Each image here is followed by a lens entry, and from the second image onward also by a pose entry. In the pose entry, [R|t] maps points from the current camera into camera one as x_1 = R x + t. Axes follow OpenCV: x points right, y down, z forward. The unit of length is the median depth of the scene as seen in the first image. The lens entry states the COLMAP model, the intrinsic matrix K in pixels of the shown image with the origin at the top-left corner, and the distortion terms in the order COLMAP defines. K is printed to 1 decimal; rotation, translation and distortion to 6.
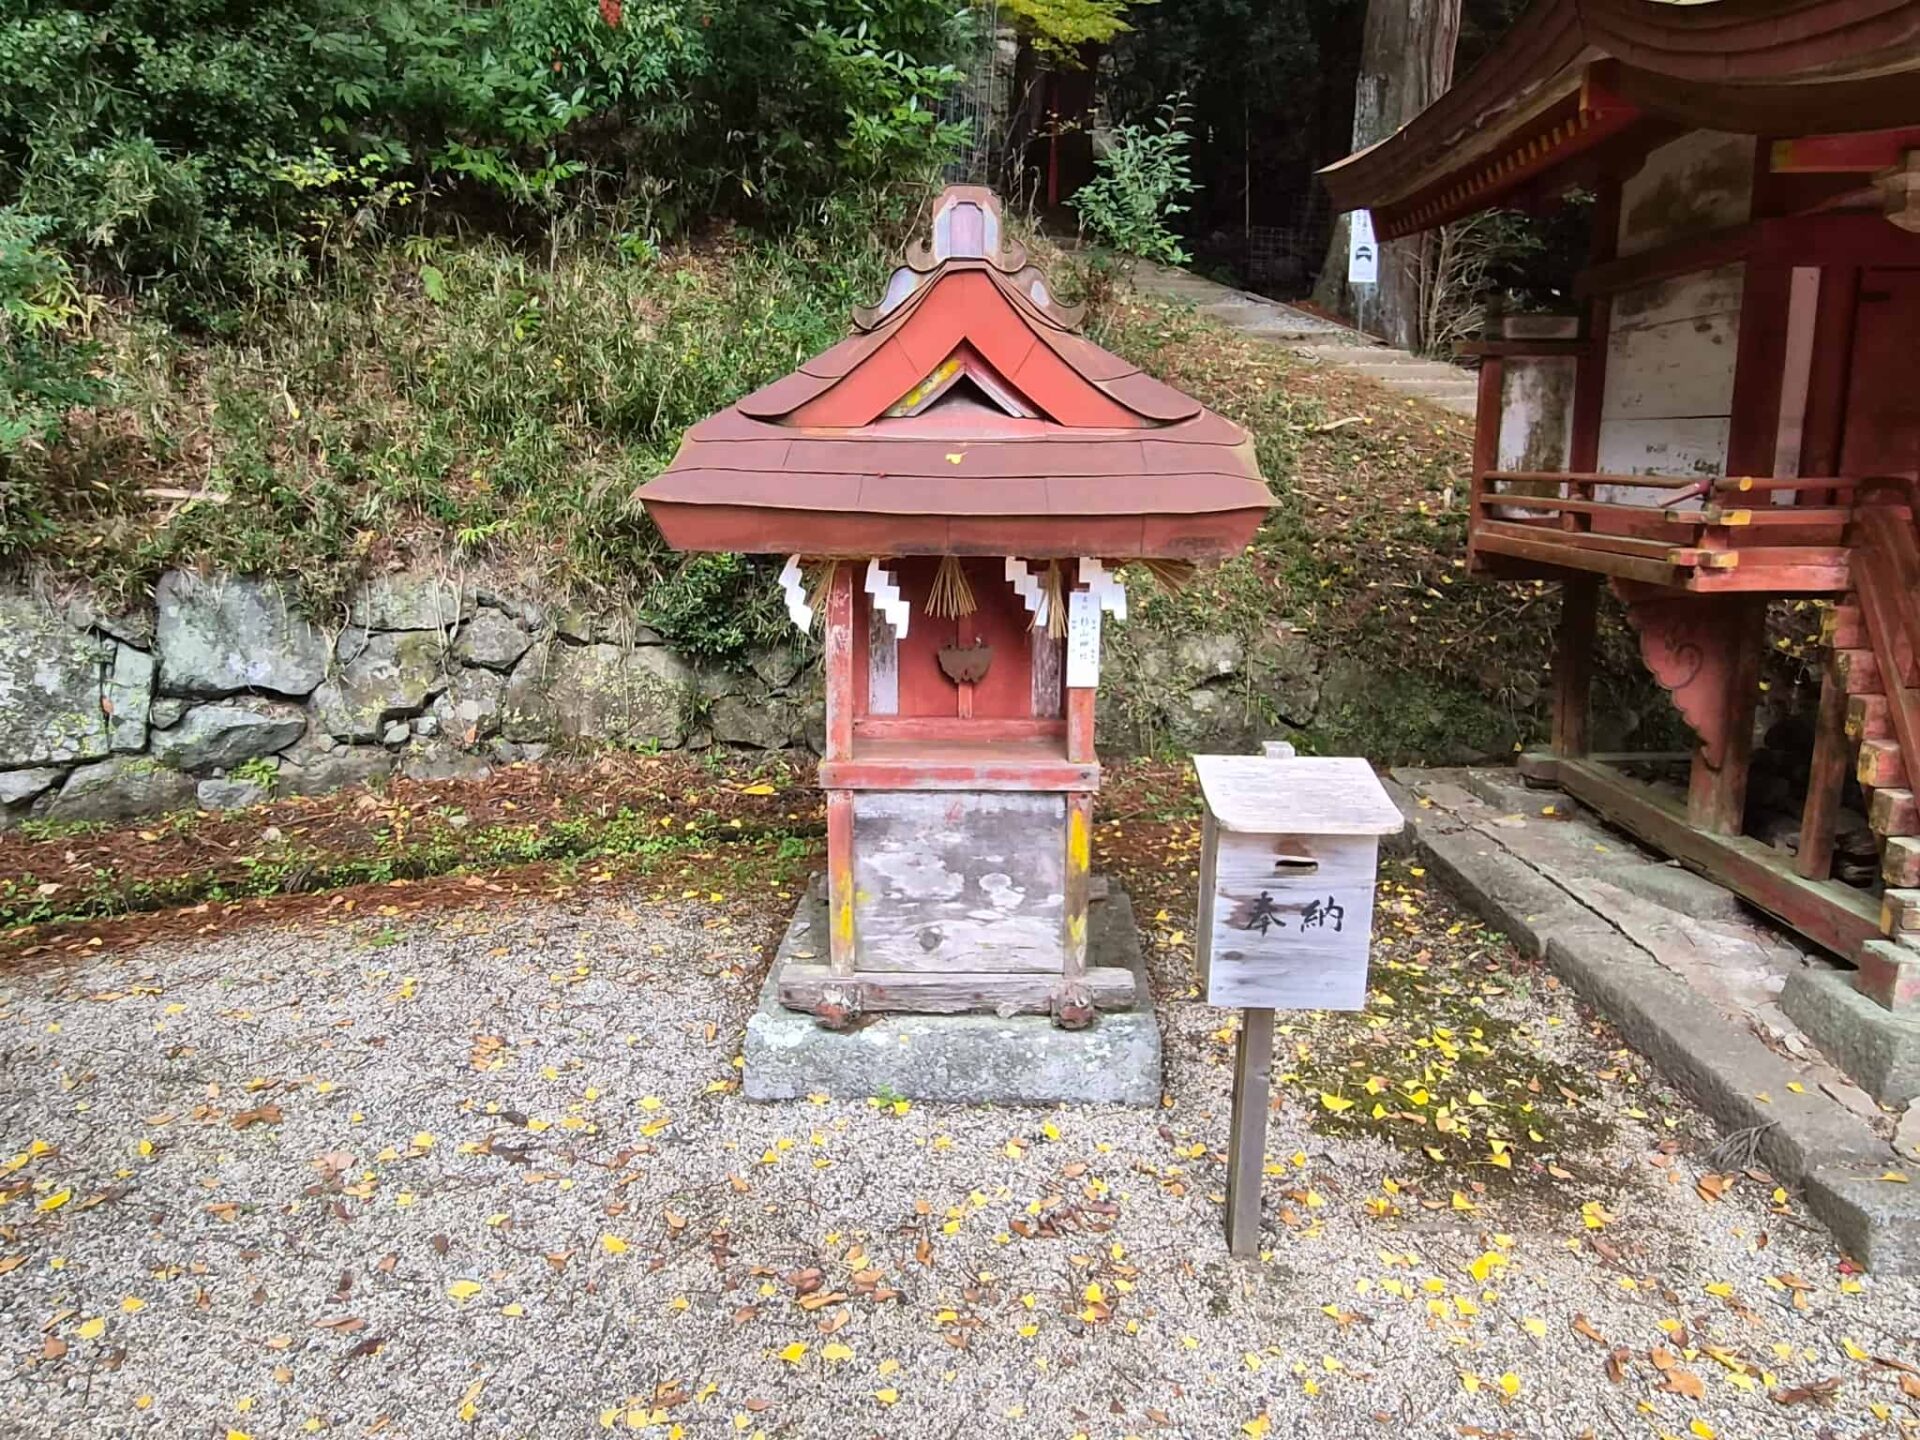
lens RADIAL K [[1295.5, 0, 960.0], [0, 1295.5, 720.0], [0, 0, 1]] dist [-0.005711, -0.001913]
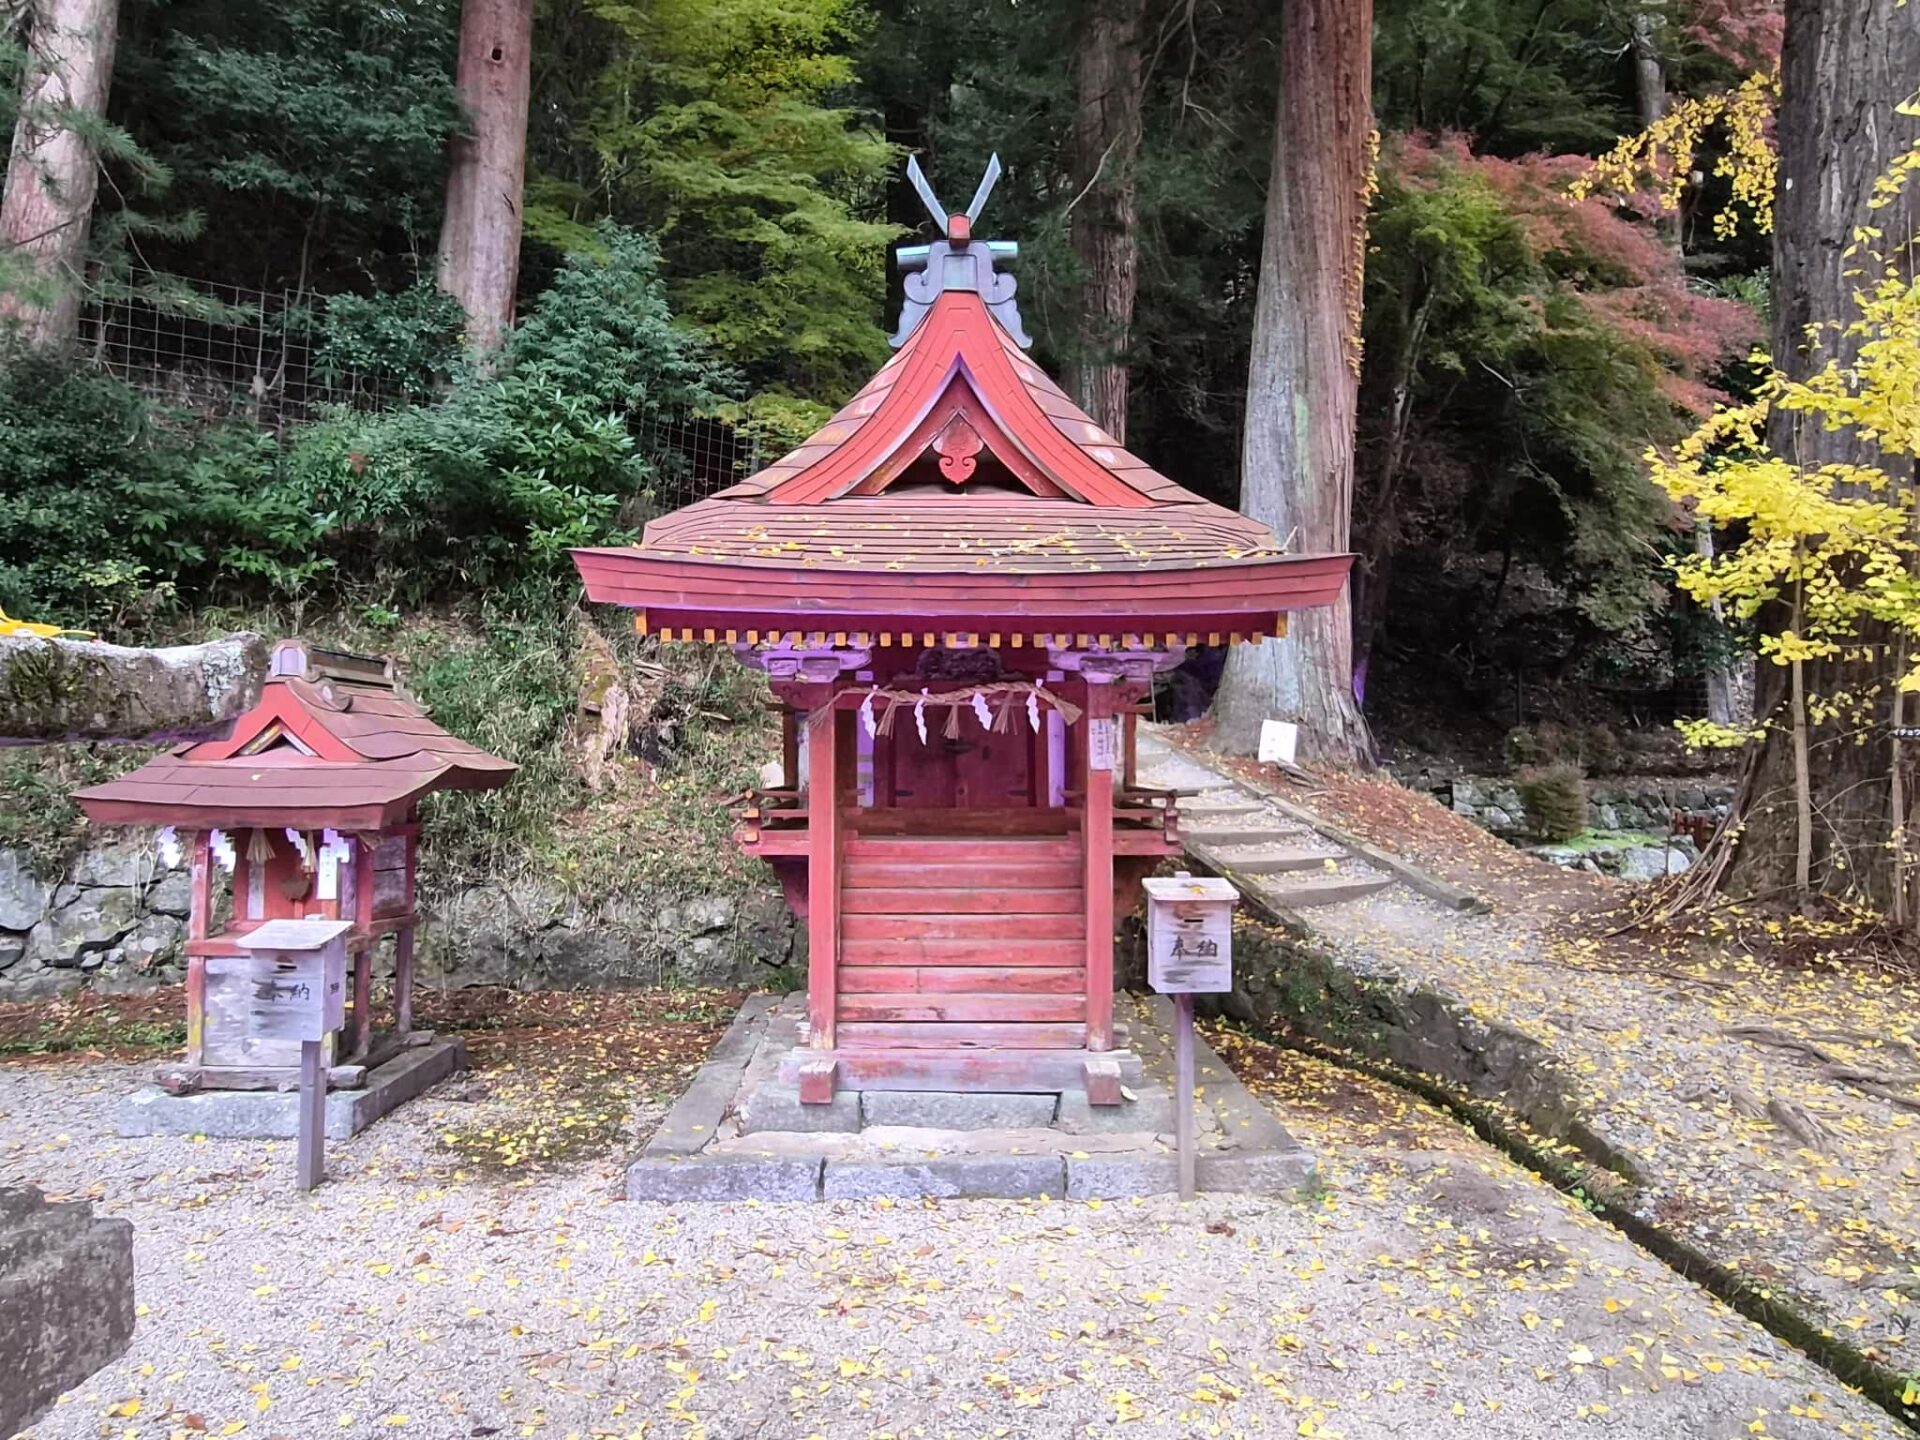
lens RADIAL K [[1301.8, 0, 960.0], [0, 1301.8, 720.0], [0, 0, 1]] dist [0.000148, -0.001248]
pose [[0.999945, 0.009551, 0.004271, 0.496035], [-0.008321, 0.973449, -0.228755, 0.071779], [-0.006343, 0.228707, 0.973475, -0.438035]]
